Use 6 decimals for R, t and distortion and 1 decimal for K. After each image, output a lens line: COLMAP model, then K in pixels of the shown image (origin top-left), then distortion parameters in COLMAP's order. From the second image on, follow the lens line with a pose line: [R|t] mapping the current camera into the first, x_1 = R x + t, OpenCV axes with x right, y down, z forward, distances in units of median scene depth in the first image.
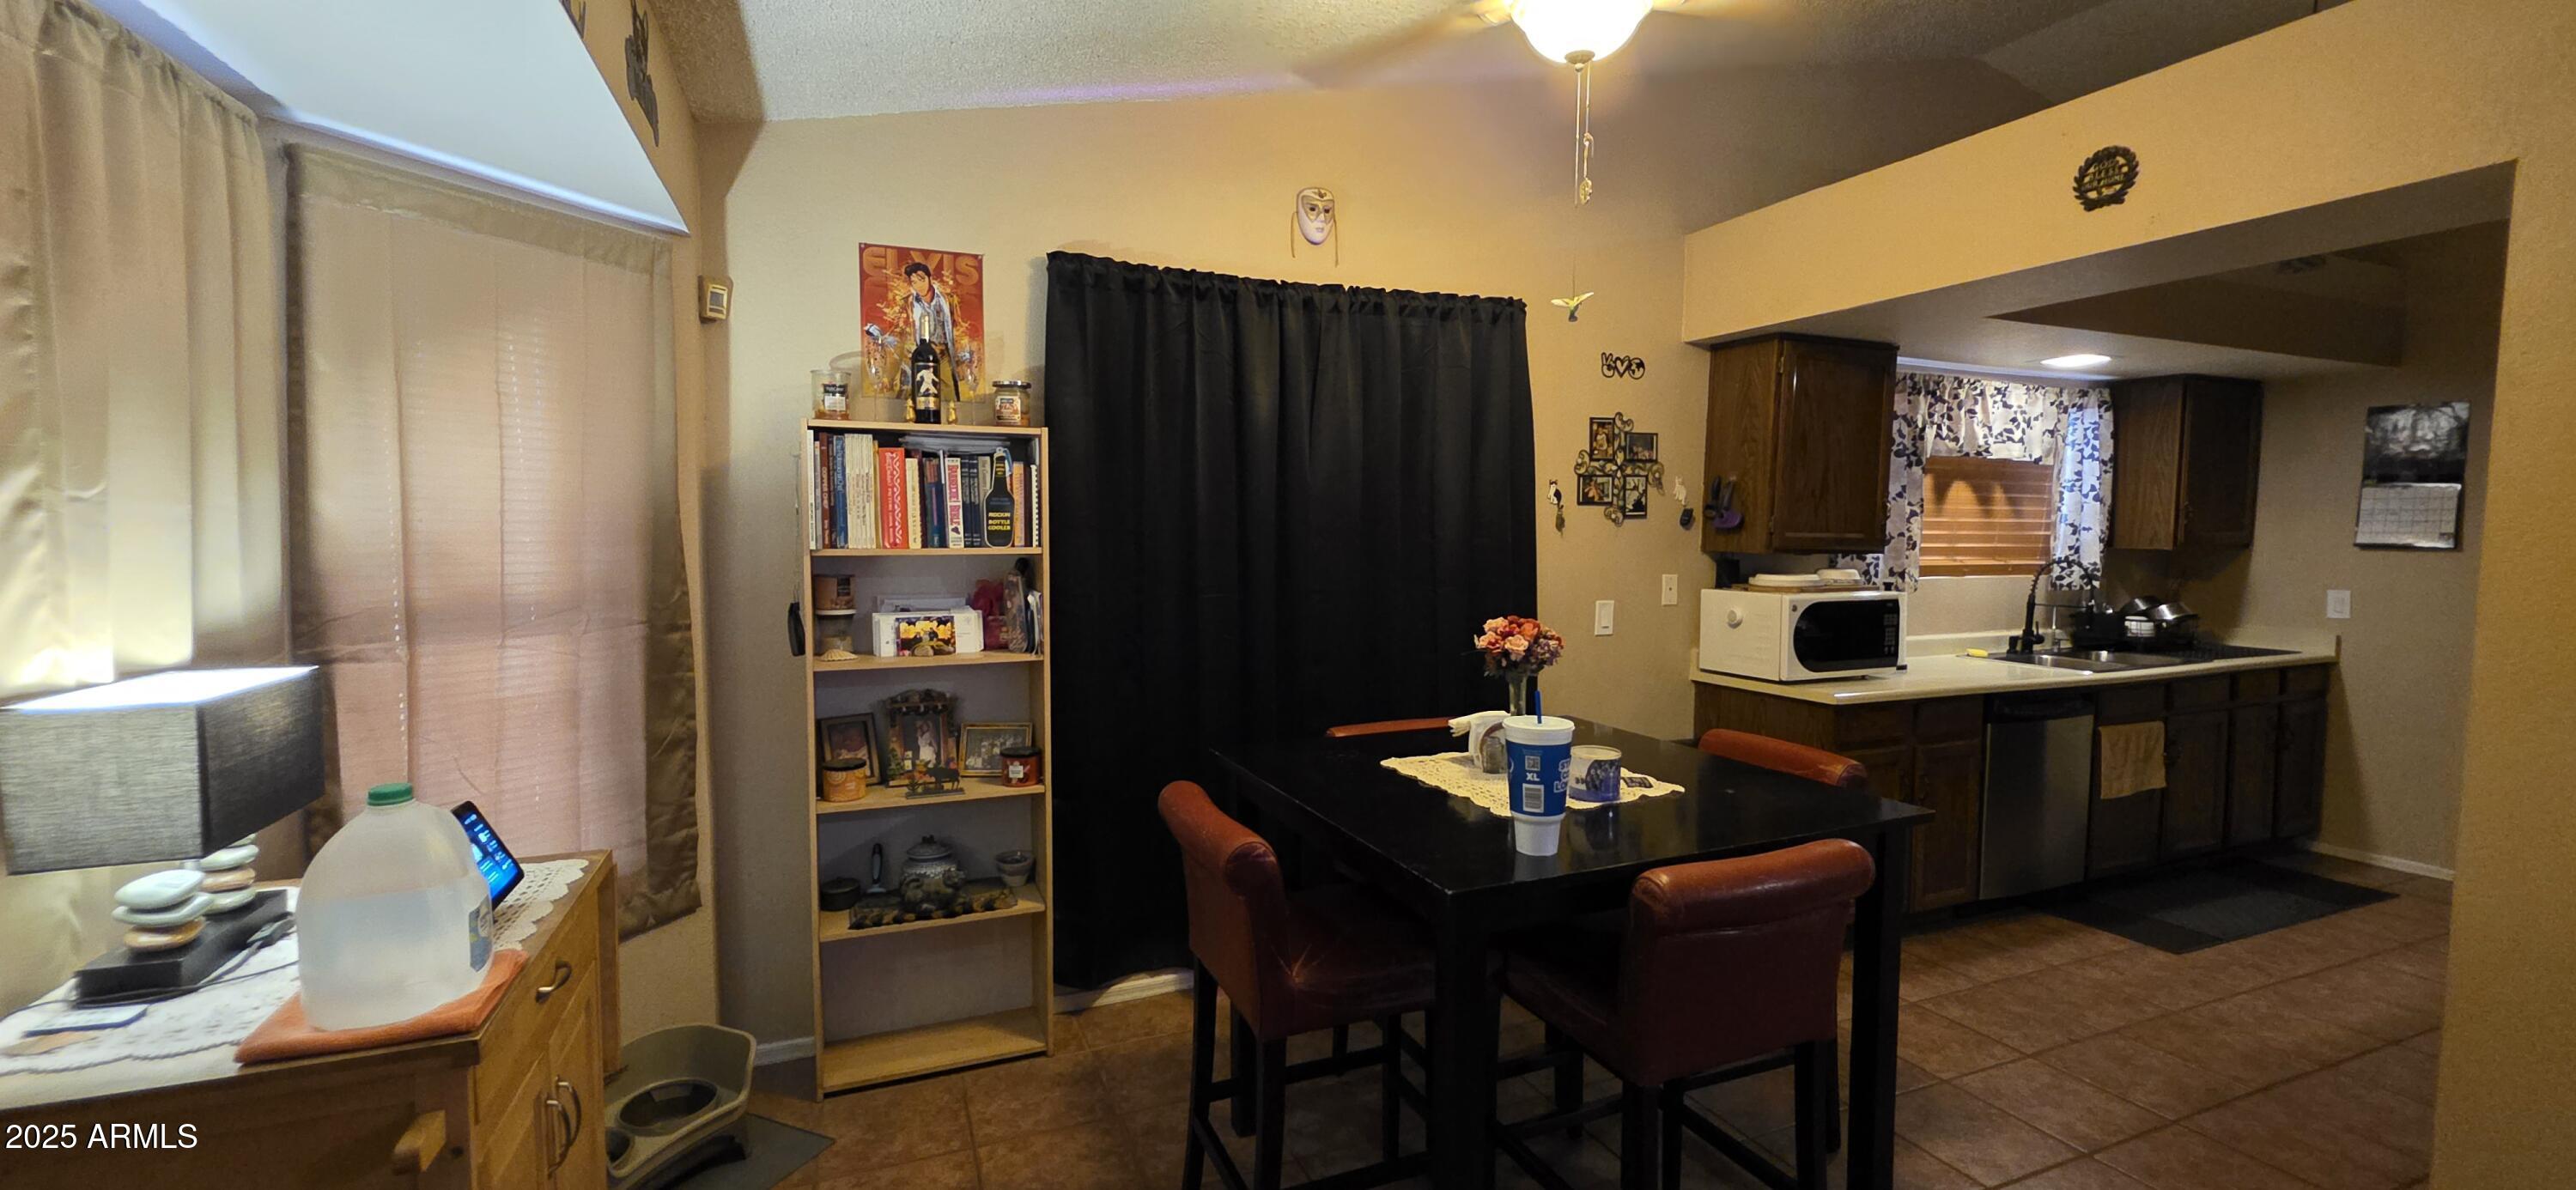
lens RADIAL K [[1031.2, 0, 1290.1], [0, 1031.2, 588.5], [0, 0, 1]] dist [0.000037, 0.000031]
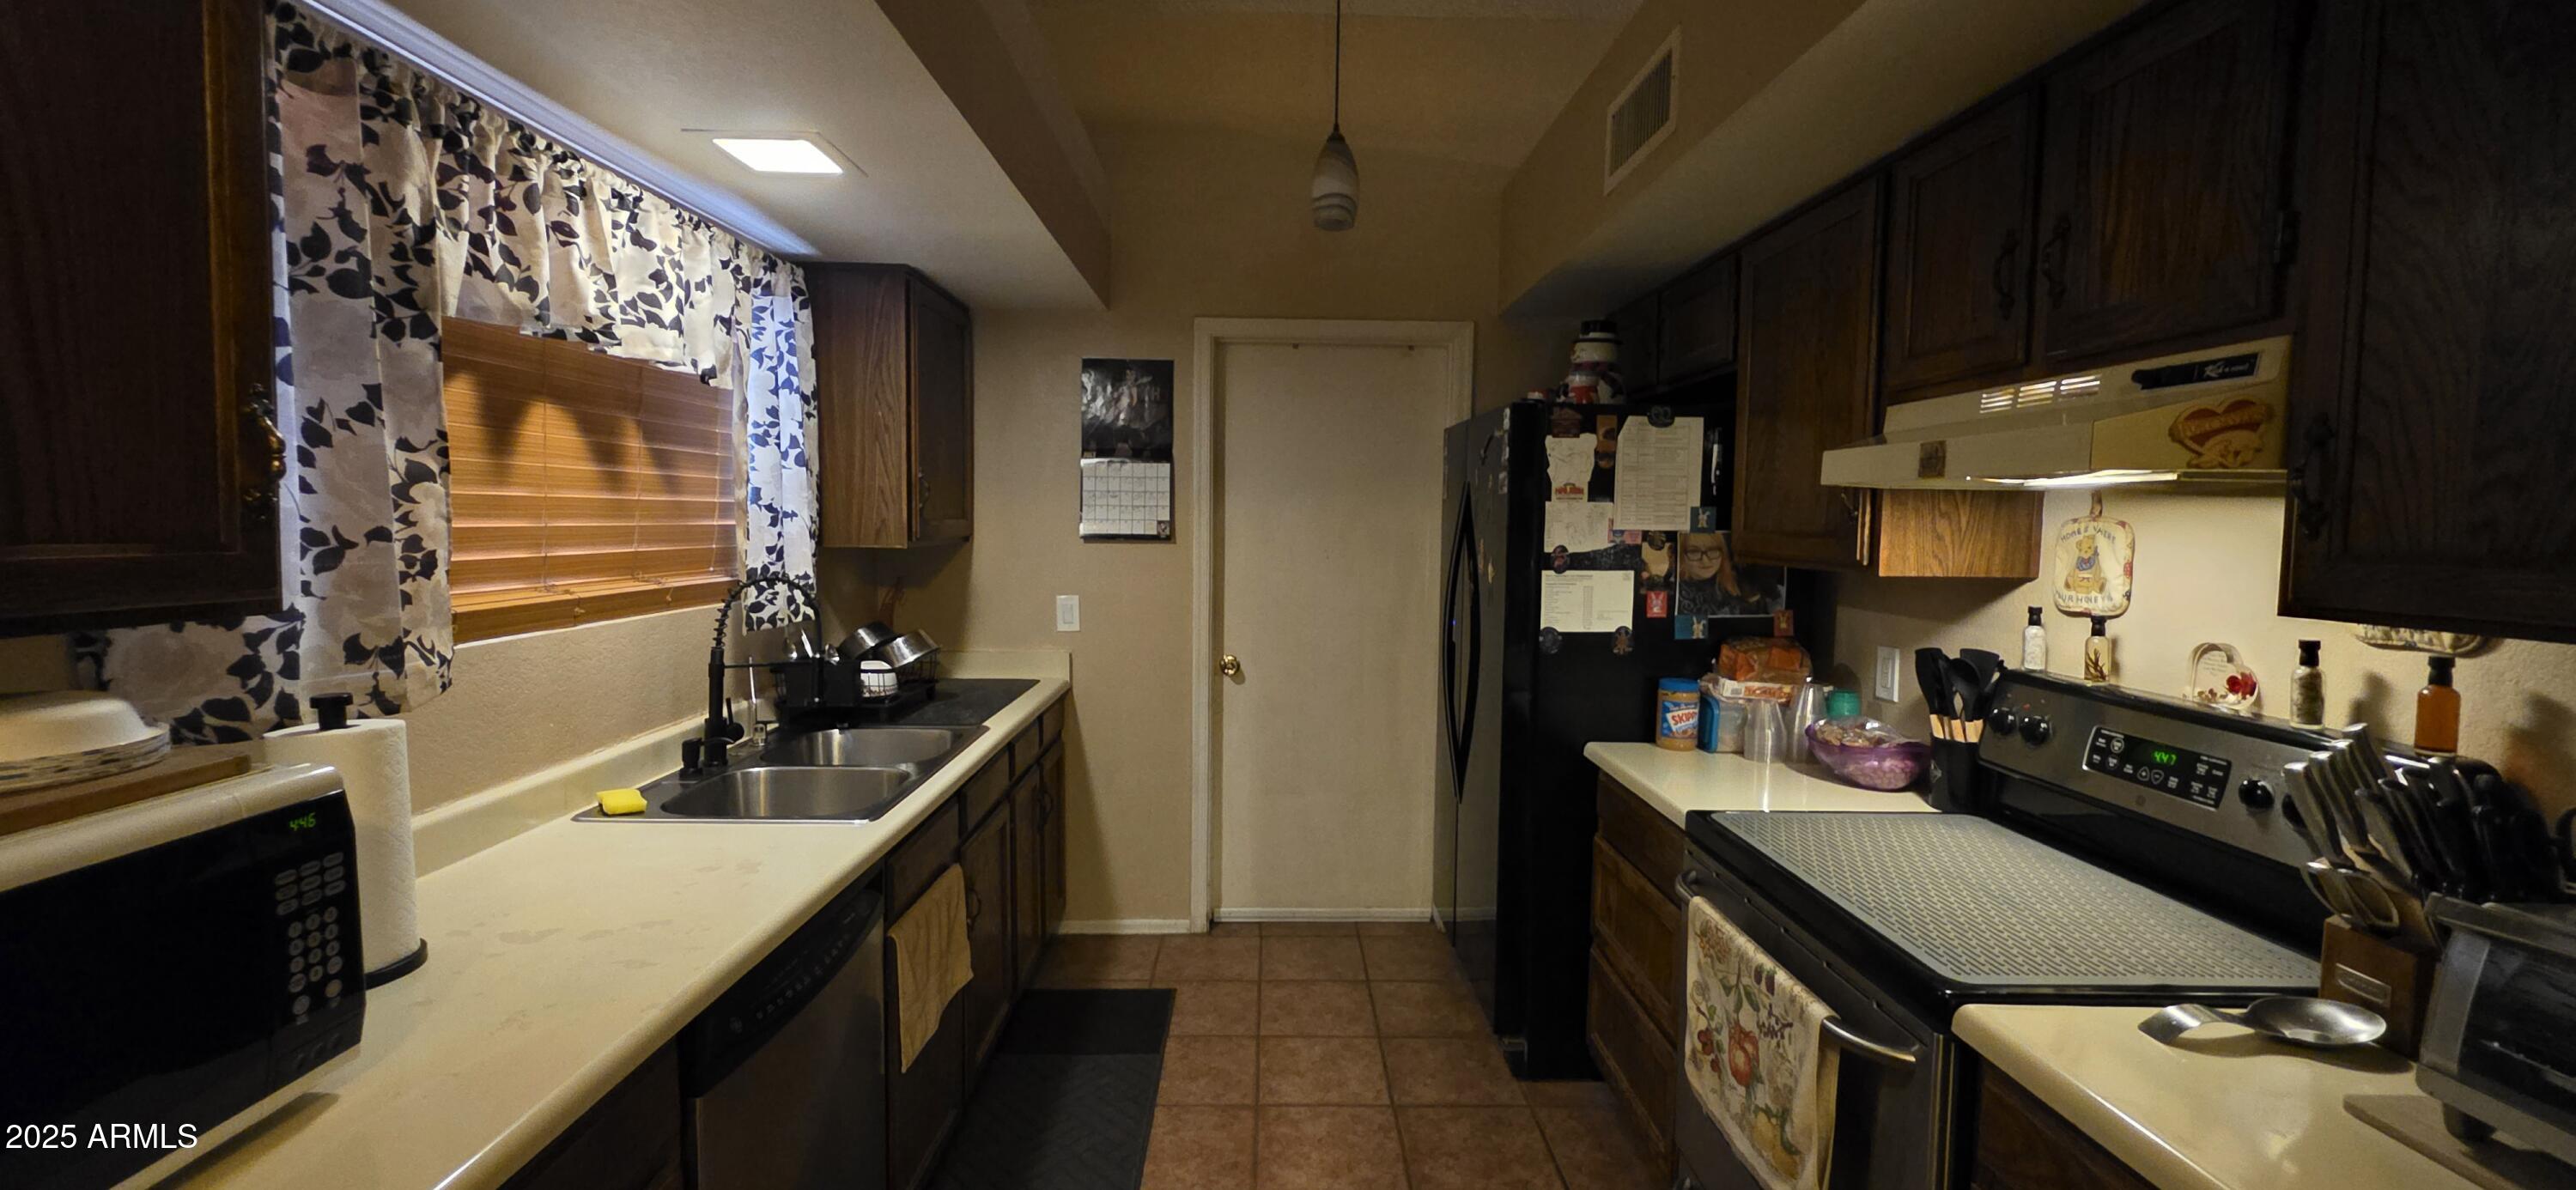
lens RADIAL K [[1031.2, 0, 1291.9], [0, 1031.2, 589.2], [0, 0, 1]] dist [0.000037, 0.000031]
pose [[0.363645, -0.066366, 0.929171, 0.368530], [0.045956, 0.997523, 0.053263, -0.036713], [-0.930403, 0.023332, 0.365794, 0.572250]]
